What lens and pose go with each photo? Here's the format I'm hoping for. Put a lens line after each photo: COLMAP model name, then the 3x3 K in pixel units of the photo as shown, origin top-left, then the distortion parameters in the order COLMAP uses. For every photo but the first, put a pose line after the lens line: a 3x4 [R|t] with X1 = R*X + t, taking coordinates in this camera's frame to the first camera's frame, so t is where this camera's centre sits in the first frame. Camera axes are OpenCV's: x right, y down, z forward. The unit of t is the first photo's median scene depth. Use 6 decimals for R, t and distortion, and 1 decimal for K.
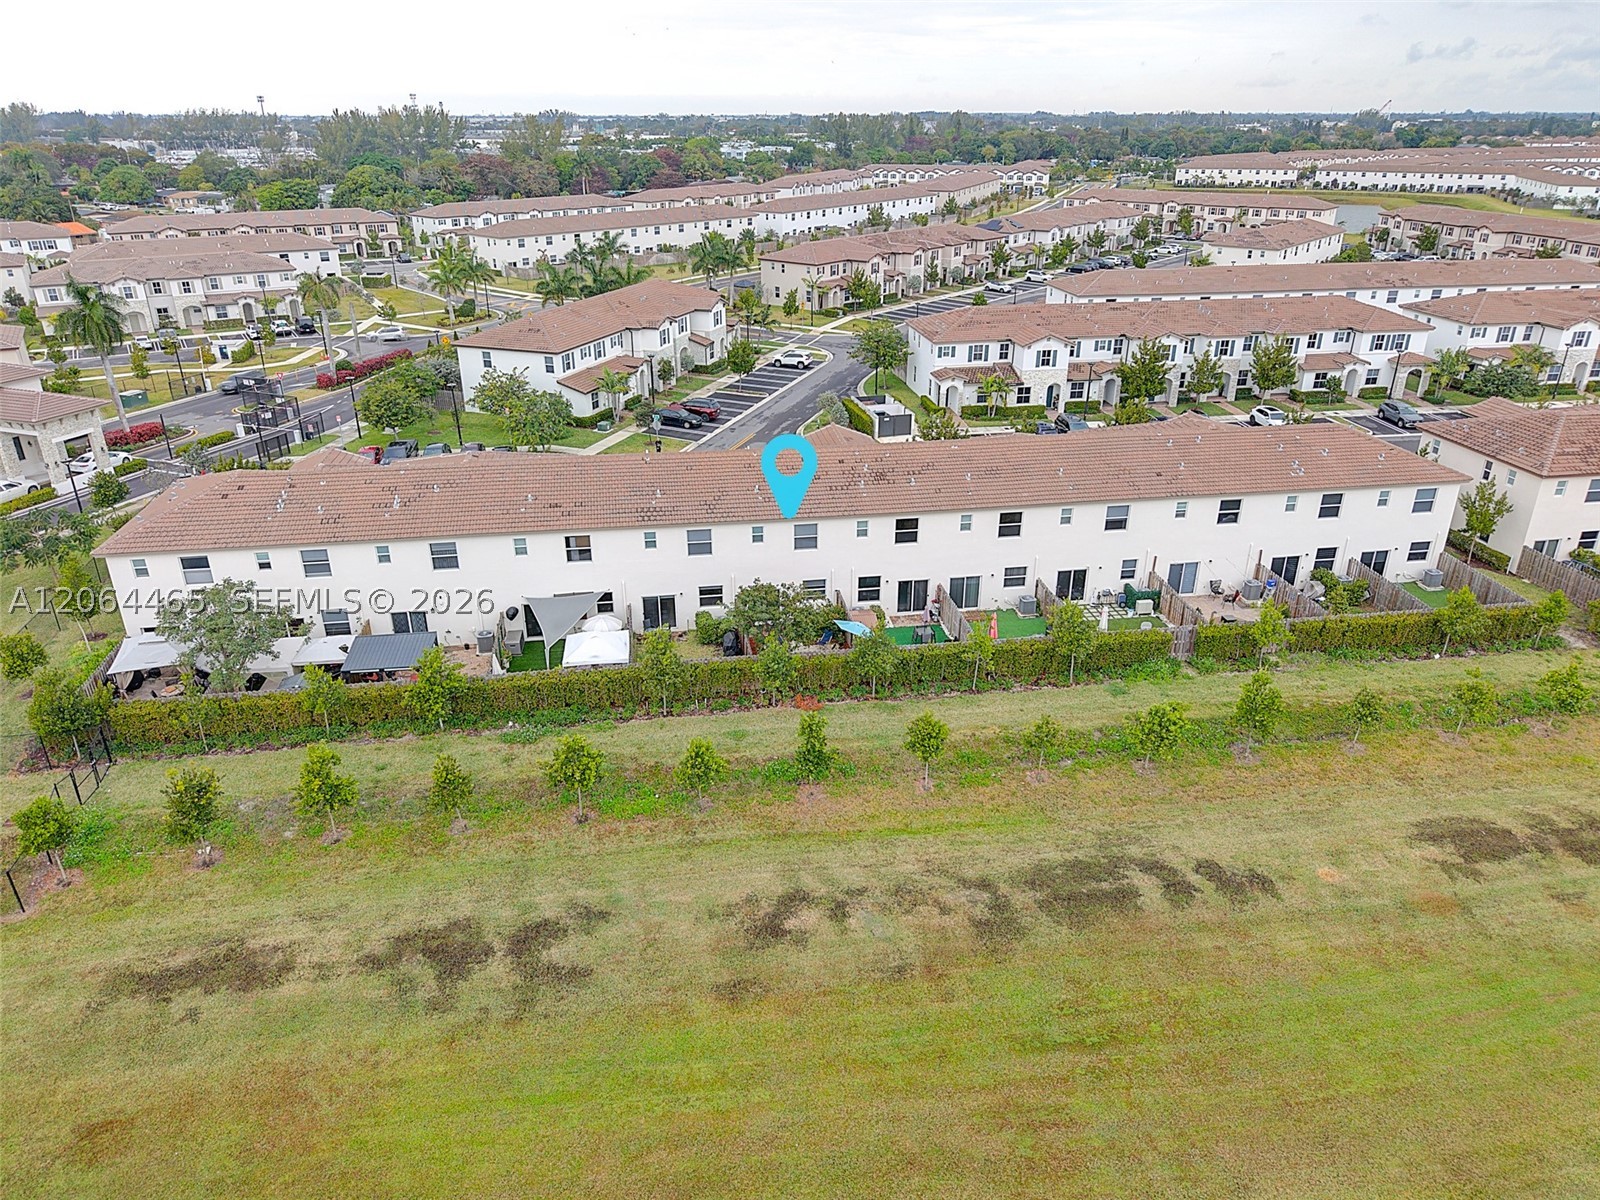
lens RADIAL K [[1088.4, 0, 800.0], [0, 1088.4, 600.0], [0, 0, 1]] dist [0.055202, -0.071514]
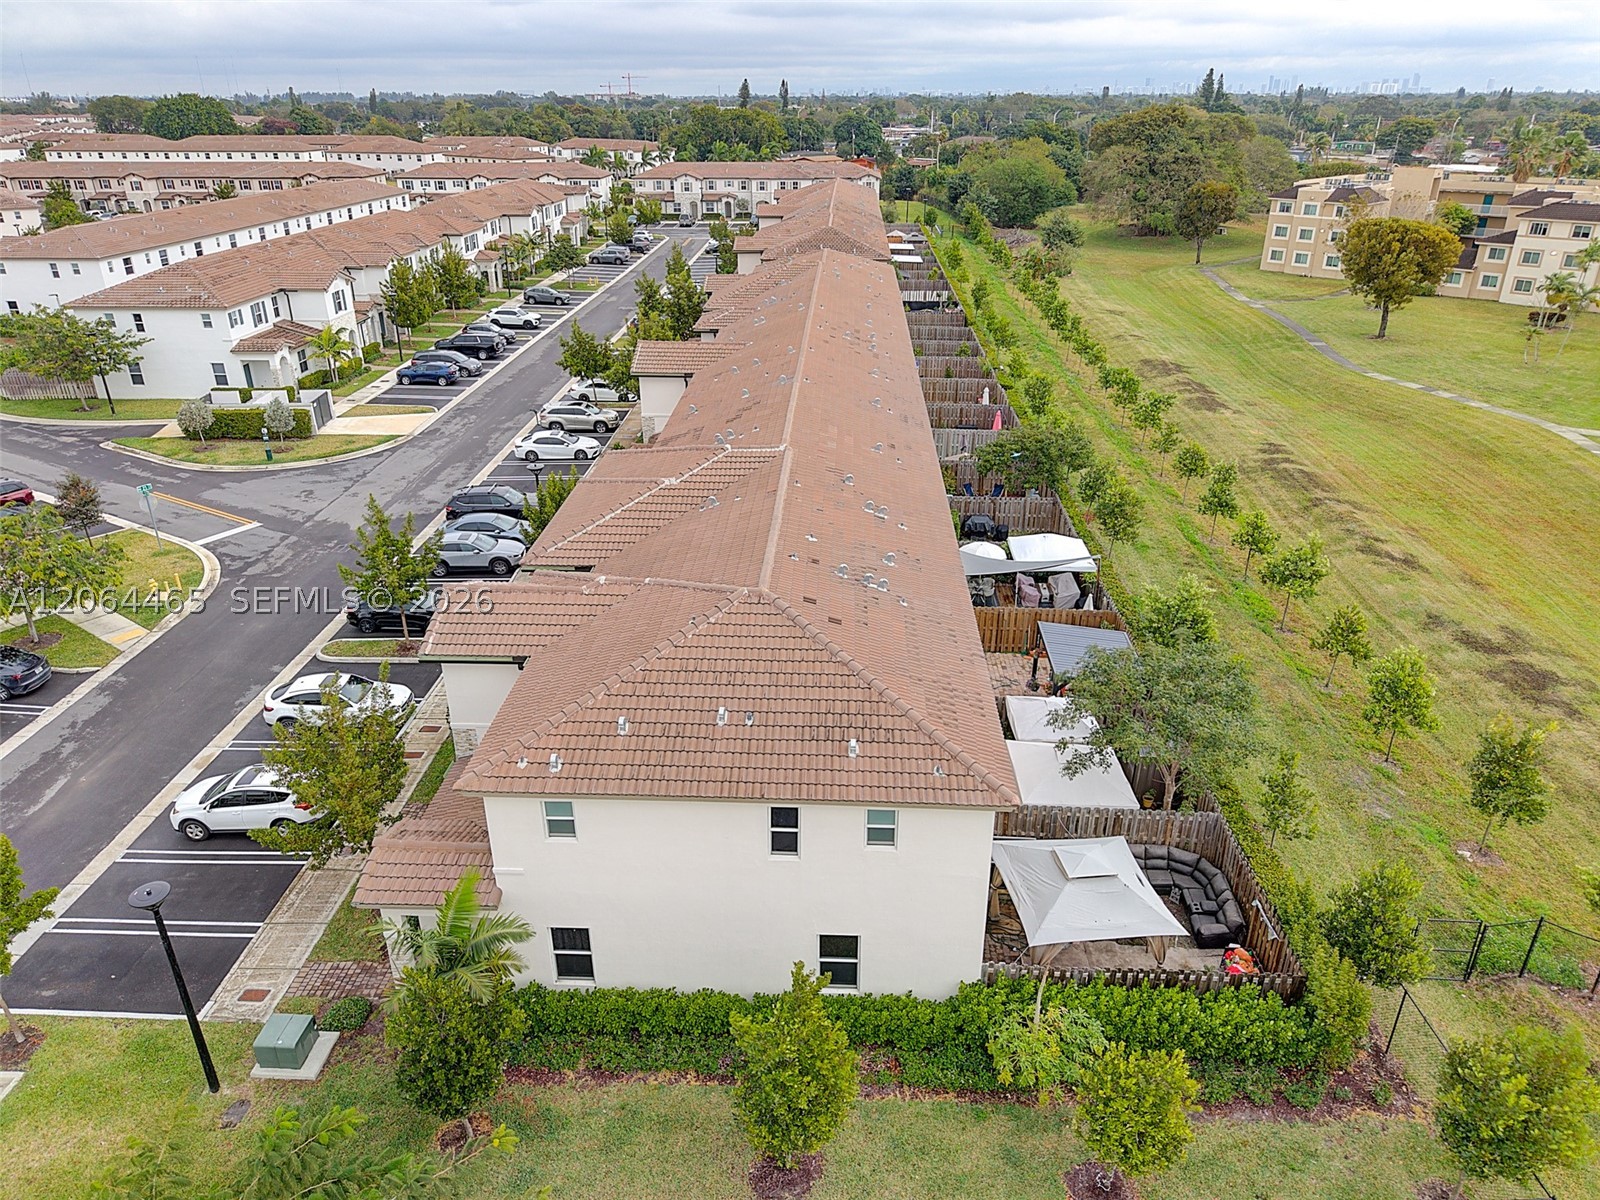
lens RADIAL K [[1088.4, 0, 800.0], [0, 1088.4, 600.0], [0, 0, 1]] dist [0.055202, -0.071514]
pose [[0.197486, -0.411796, 0.889620, -0.614765], [0.406931, 0.860048, 0.307773, -0.161959], [-0.891856, 0.301233, 0.337420, 0.554930]]
